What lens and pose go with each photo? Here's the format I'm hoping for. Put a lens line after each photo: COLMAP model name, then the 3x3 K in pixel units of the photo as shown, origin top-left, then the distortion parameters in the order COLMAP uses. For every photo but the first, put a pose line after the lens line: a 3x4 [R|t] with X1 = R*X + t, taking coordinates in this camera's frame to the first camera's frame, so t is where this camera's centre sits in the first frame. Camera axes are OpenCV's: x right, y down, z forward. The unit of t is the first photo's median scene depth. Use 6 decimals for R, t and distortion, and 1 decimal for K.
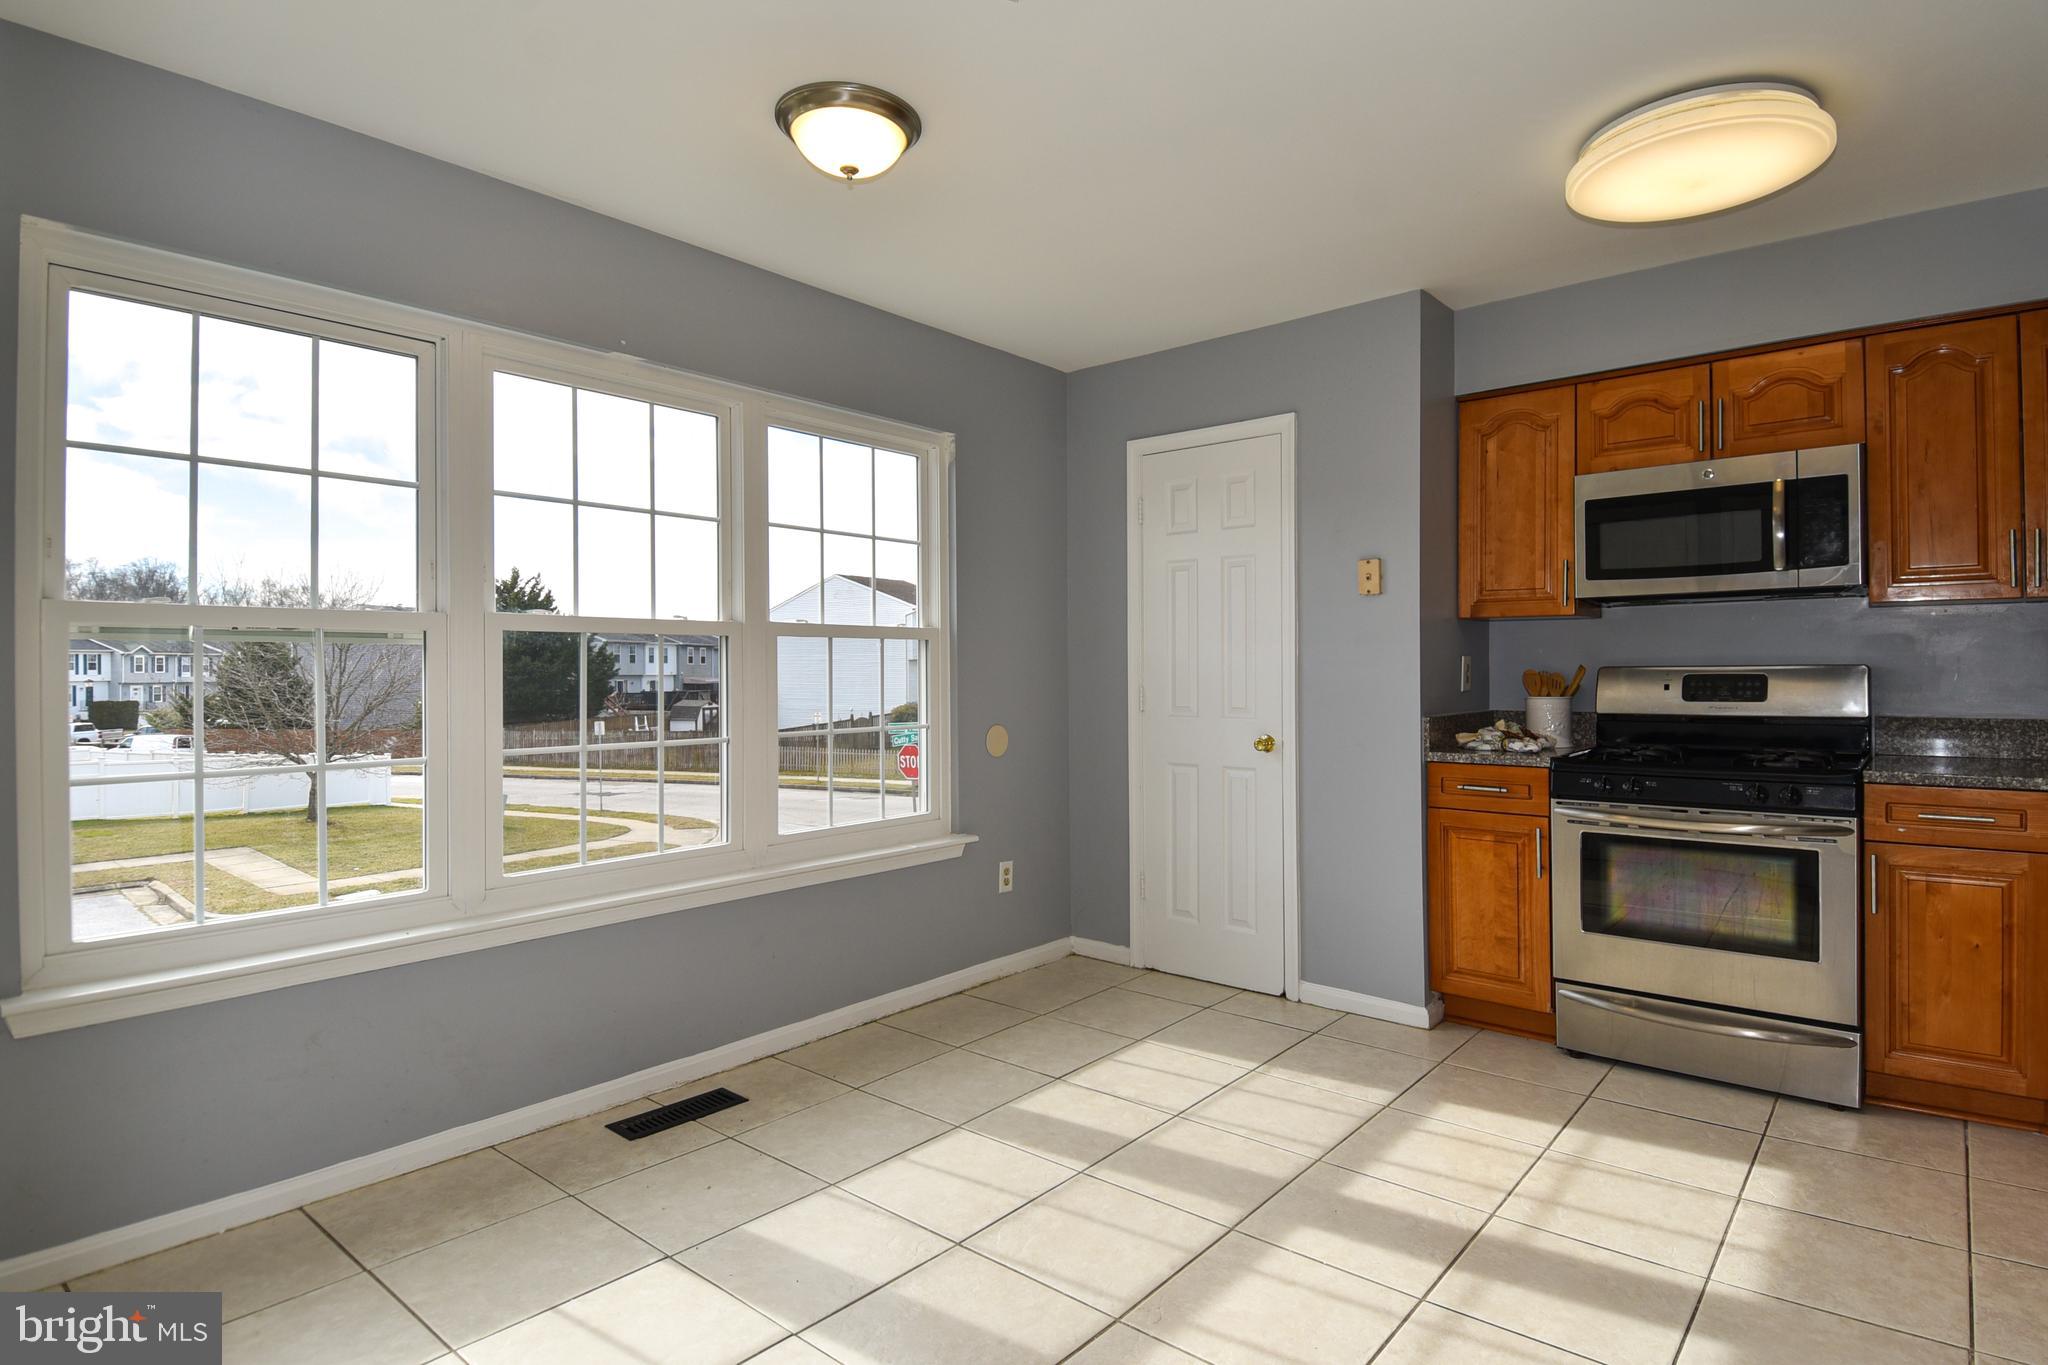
lens RADIAL K [[1084.3, 0, 1057.9], [0, 1084.3, 670.0], [0, 0, 1]] dist [0.000098, -0.000081]
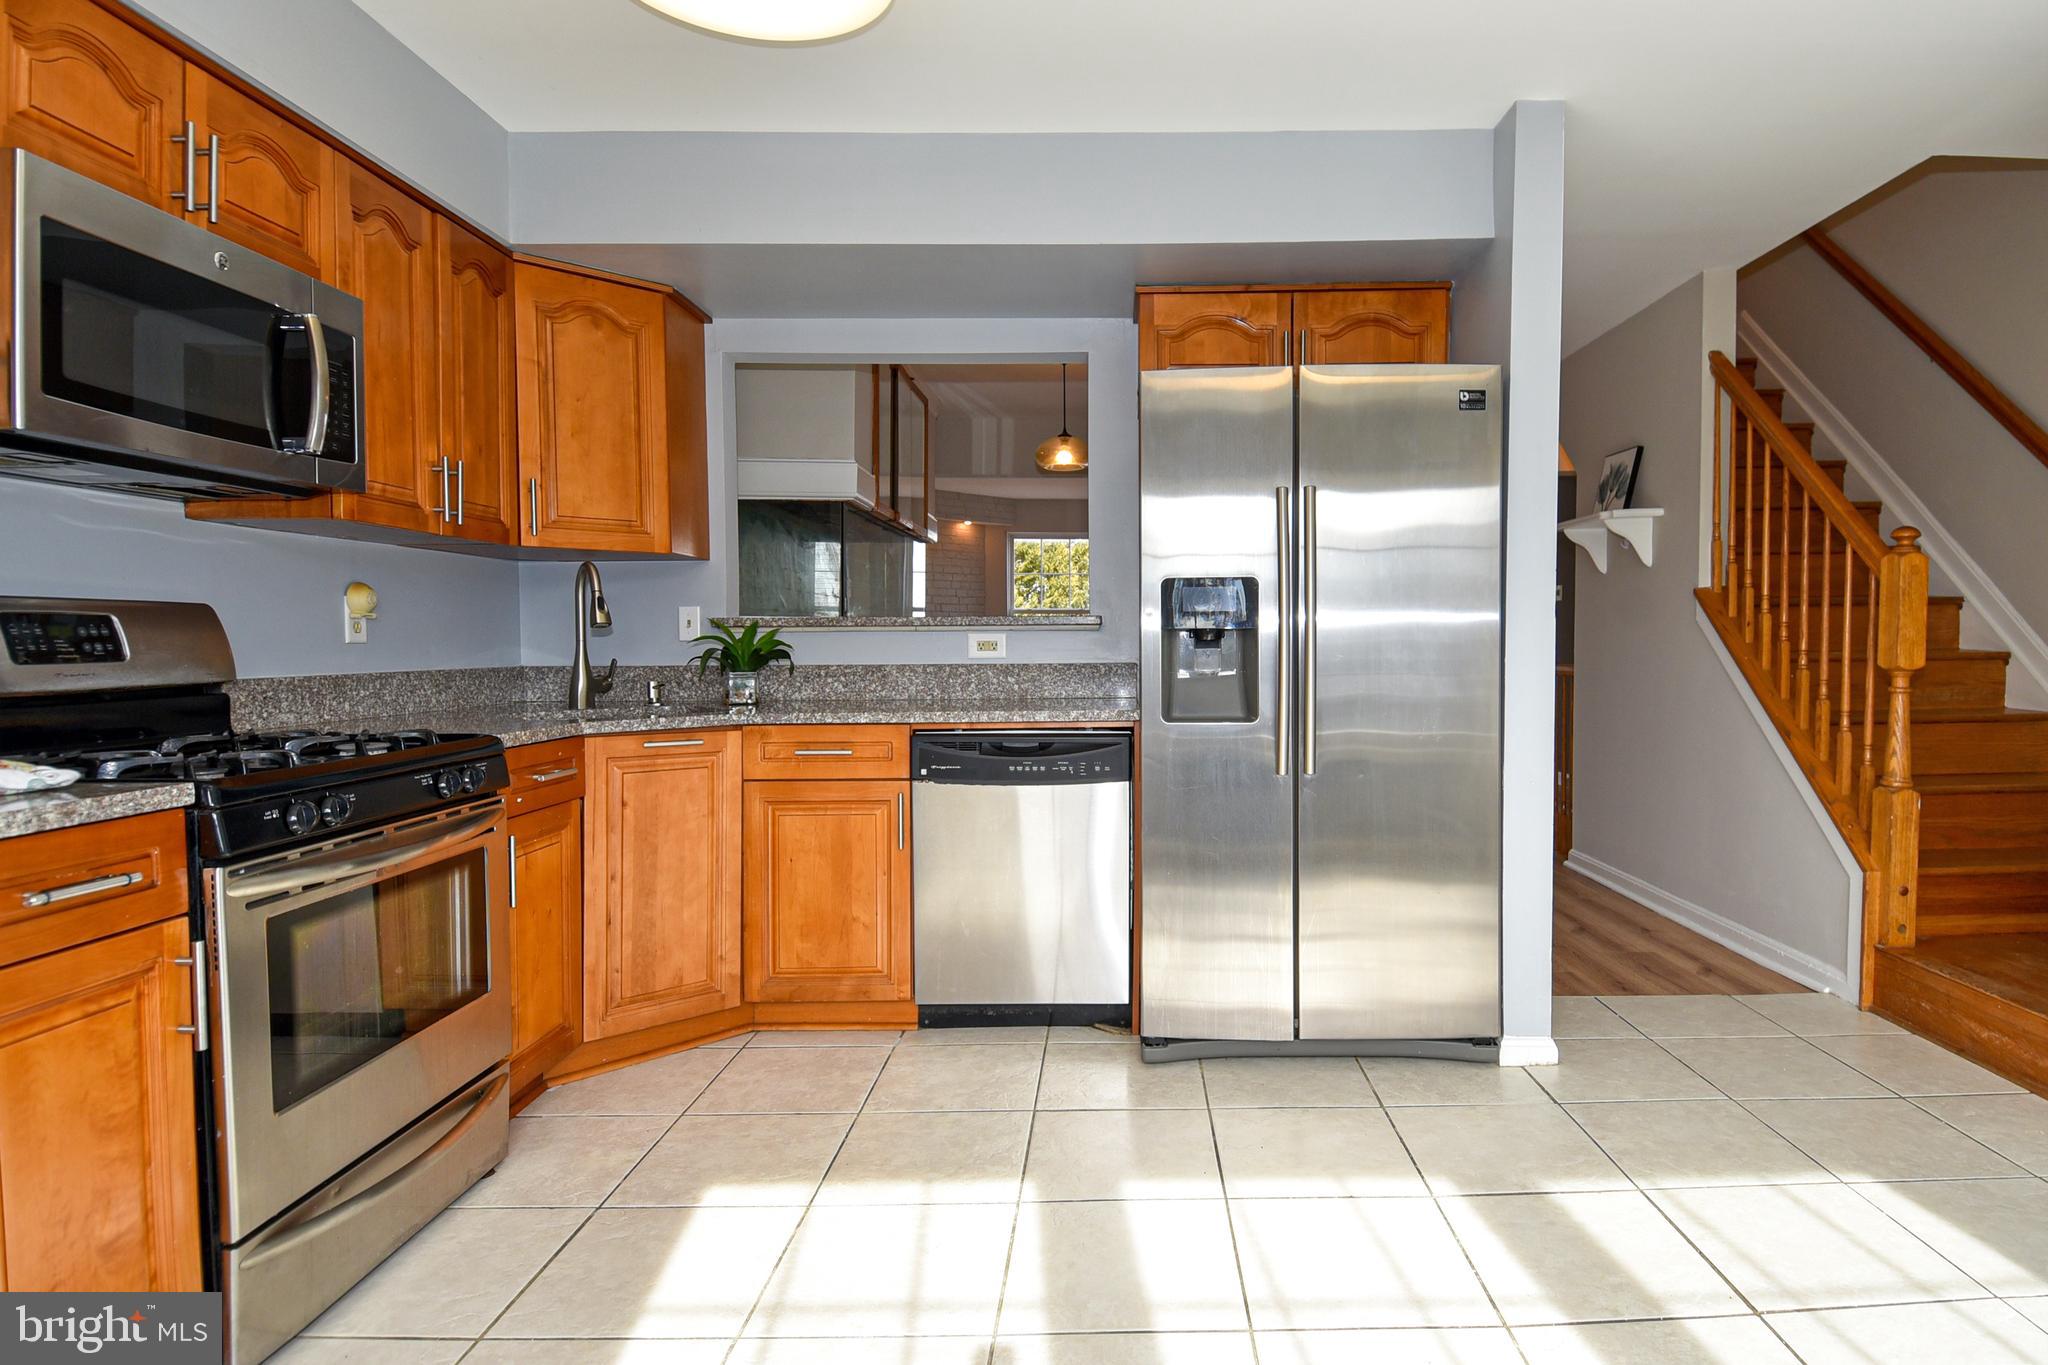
lens RADIAL K [[1099.3, 0, 1123.5], [0, 1099.3, 679.0], [0, 0, 1]] dist [-0.000425, -0.000208]
pose [[-0.643233, -0.018506, 0.765447, -0.131225], [0.007206, 0.999517, 0.030220, 0.020863], [-0.765637, 0.024954, -0.642789, 0.830459]]
